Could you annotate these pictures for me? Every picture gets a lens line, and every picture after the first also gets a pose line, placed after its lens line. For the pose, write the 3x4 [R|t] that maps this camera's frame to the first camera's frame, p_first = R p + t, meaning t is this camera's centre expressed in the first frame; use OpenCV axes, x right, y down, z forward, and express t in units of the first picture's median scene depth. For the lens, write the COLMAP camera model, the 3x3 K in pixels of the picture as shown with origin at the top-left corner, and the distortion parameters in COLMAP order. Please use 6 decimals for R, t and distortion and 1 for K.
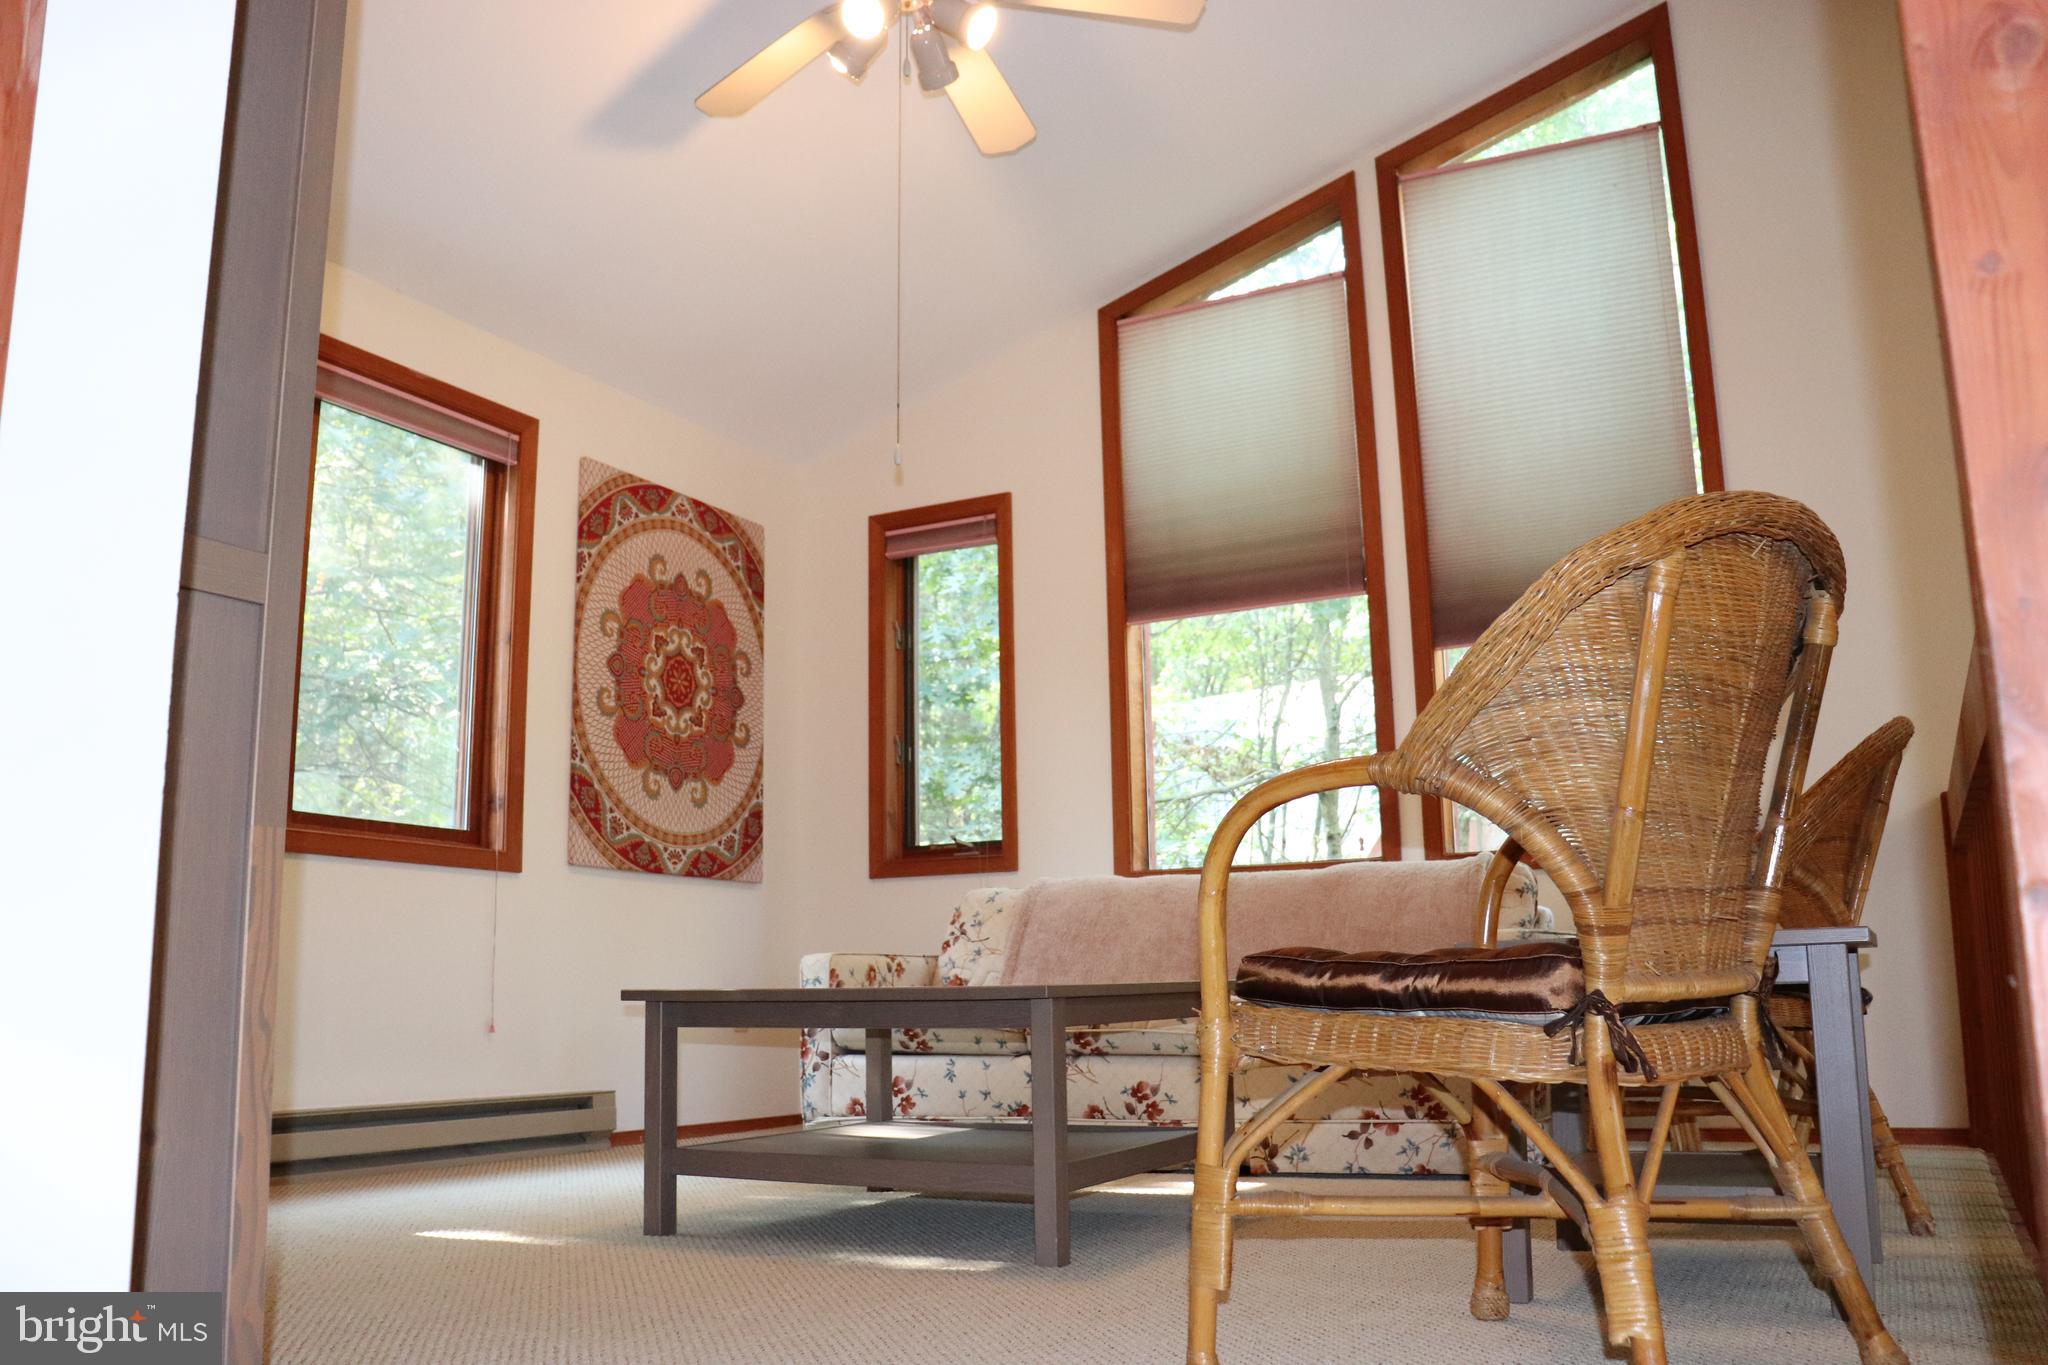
lens RADIAL K [[1690.7, 0, 1020.8], [0, 1690.7, 695.0], [0, 0, 1]] dist [-0.177334, 0.162276]
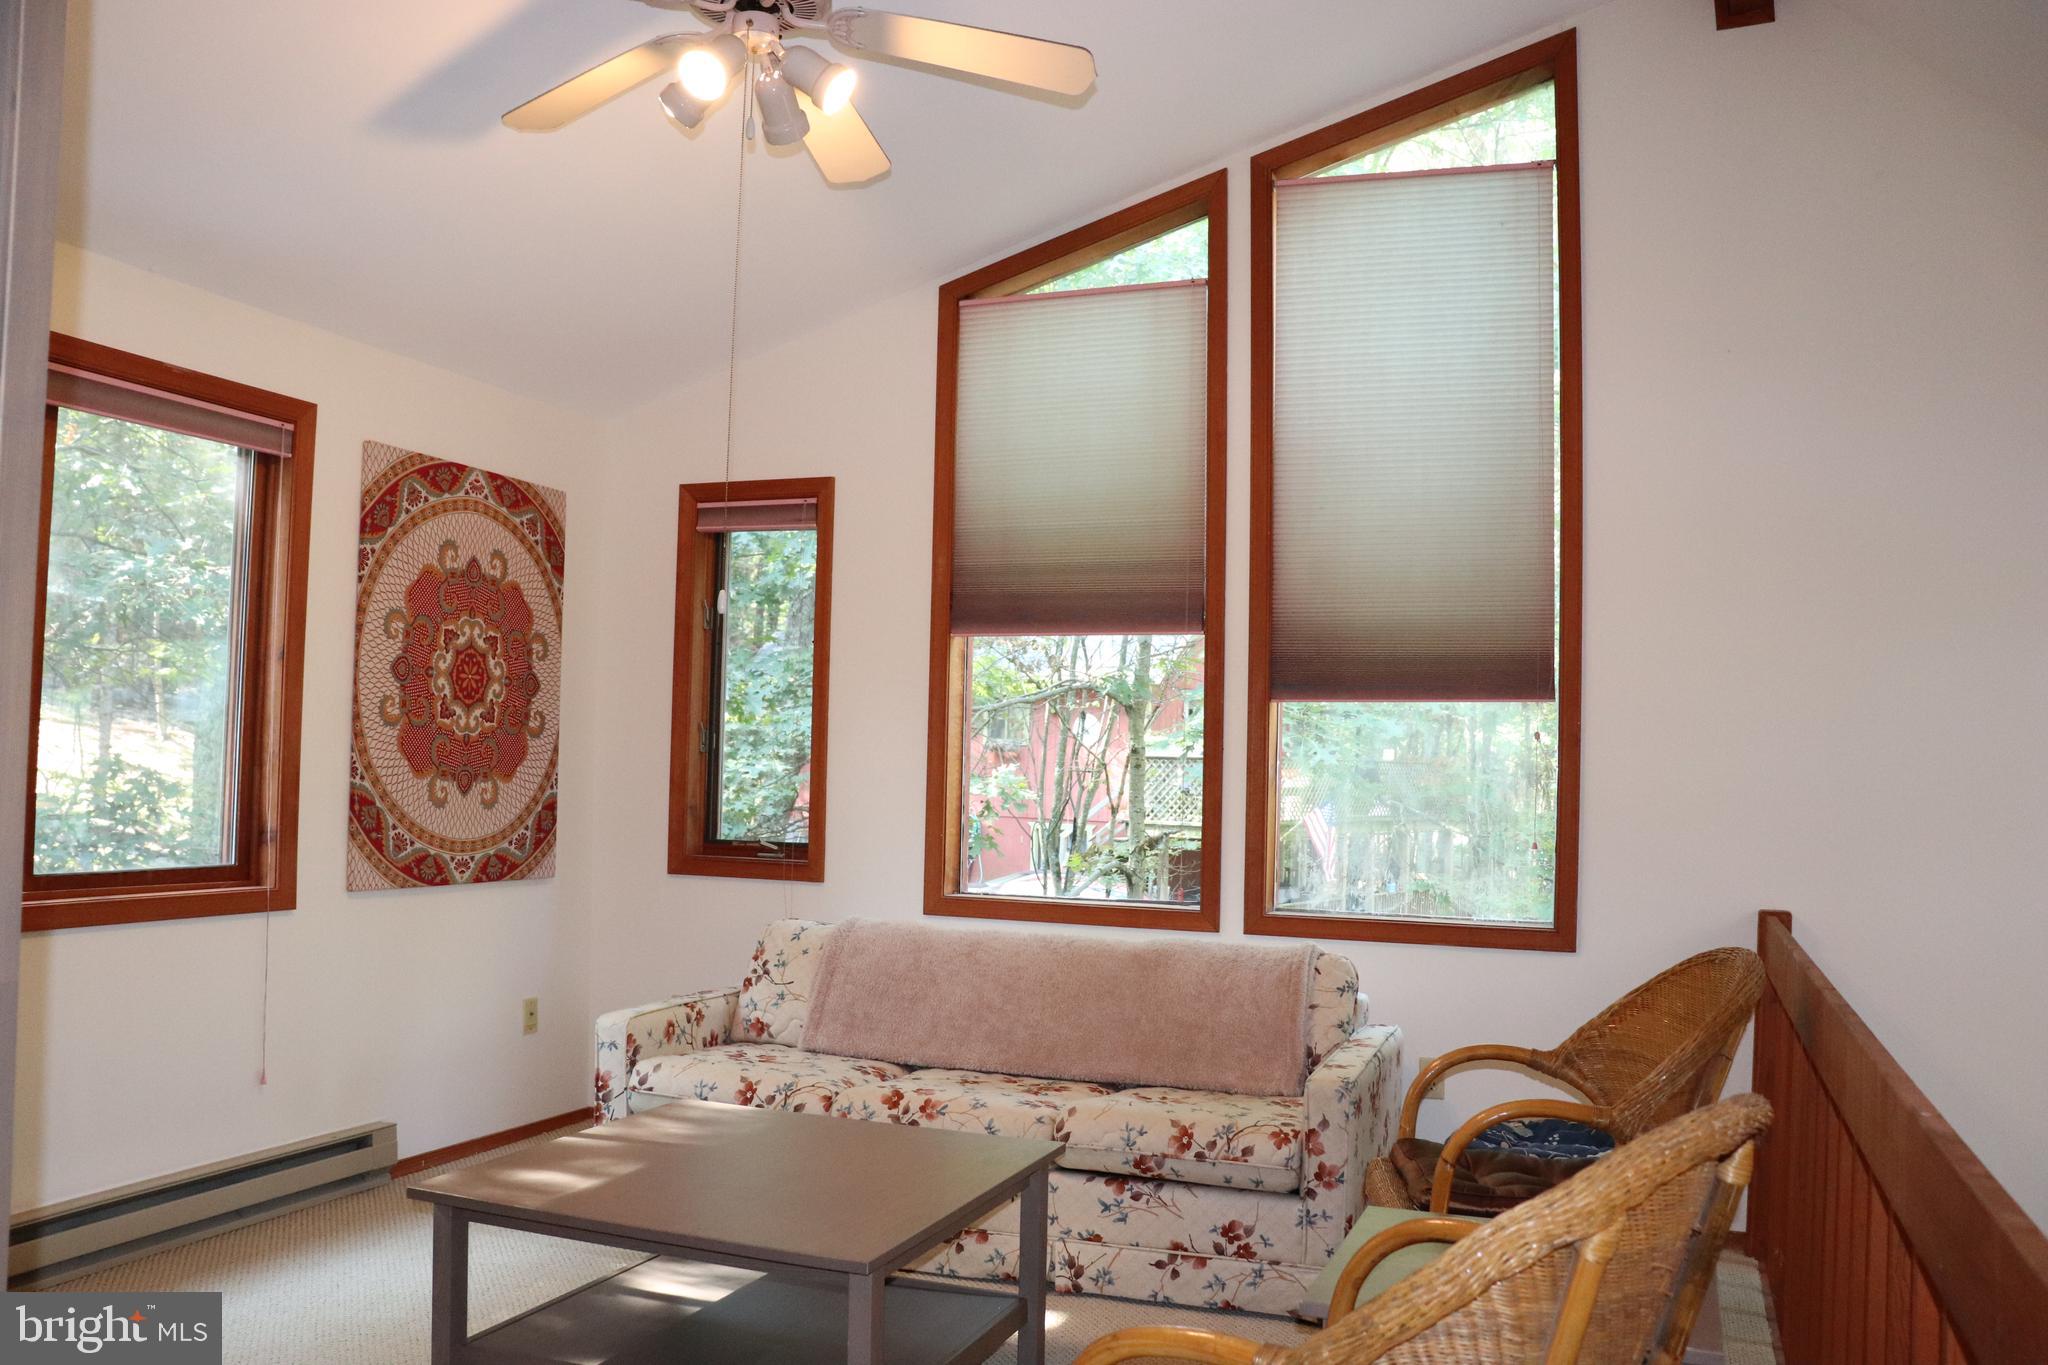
lens RADIAL K [[1690.7, 0, 1020.8], [0, 1690.7, 695.0], [0, 0, 1]] dist [-0.177334, 0.162276]
pose [[0.991102, 0.045426, 0.125110, -0.016199], [-0.062324, 0.988931, 0.134651, -0.146031], [-0.117609, -0.141250, 0.982963, 0.060139]]
